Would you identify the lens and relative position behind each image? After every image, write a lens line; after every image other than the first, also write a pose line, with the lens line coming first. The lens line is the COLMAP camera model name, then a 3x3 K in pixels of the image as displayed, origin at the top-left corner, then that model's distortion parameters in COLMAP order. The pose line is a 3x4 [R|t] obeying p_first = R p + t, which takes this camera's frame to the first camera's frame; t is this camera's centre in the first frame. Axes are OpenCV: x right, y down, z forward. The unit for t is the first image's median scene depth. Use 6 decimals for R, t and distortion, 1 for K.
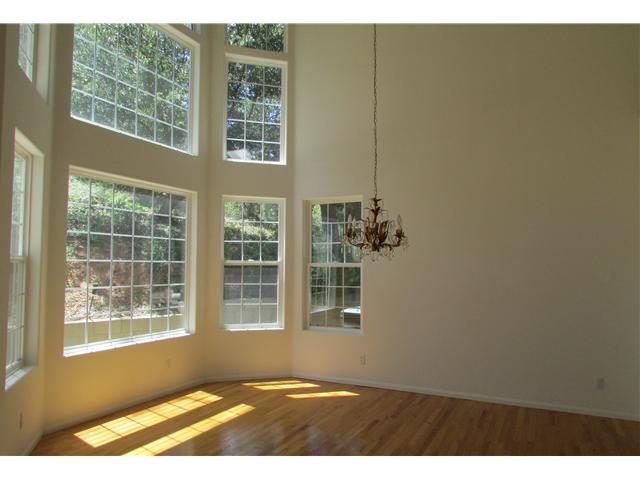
lens RADIAL K [[473.4, 0, 320.0], [0, 473.4, 240.0], [0, 0, 1]] dist [0.001048, -0.000772]
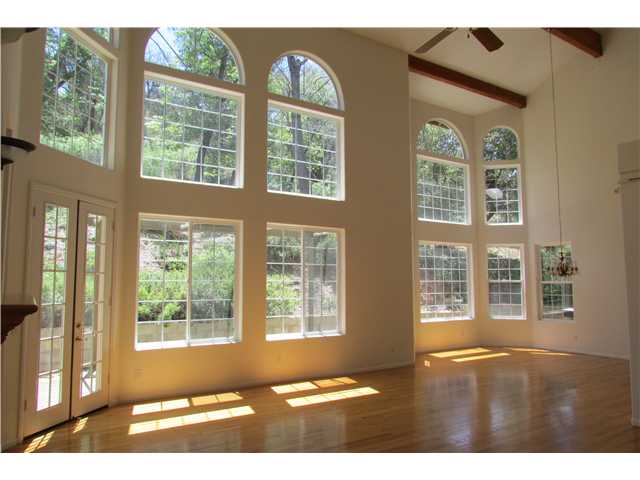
lens RADIAL K [[473.4, 0, 320.0], [0, 473.4, 240.0], [0, 0, 1]] dist [0.001048, -0.000772]
pose [[0.856235, -0.049470, -0.514212, 0.182173], [0.037941, 0.998738, -0.032906, -0.073557], [0.515191, 0.008665, 0.857032, -0.873021]]
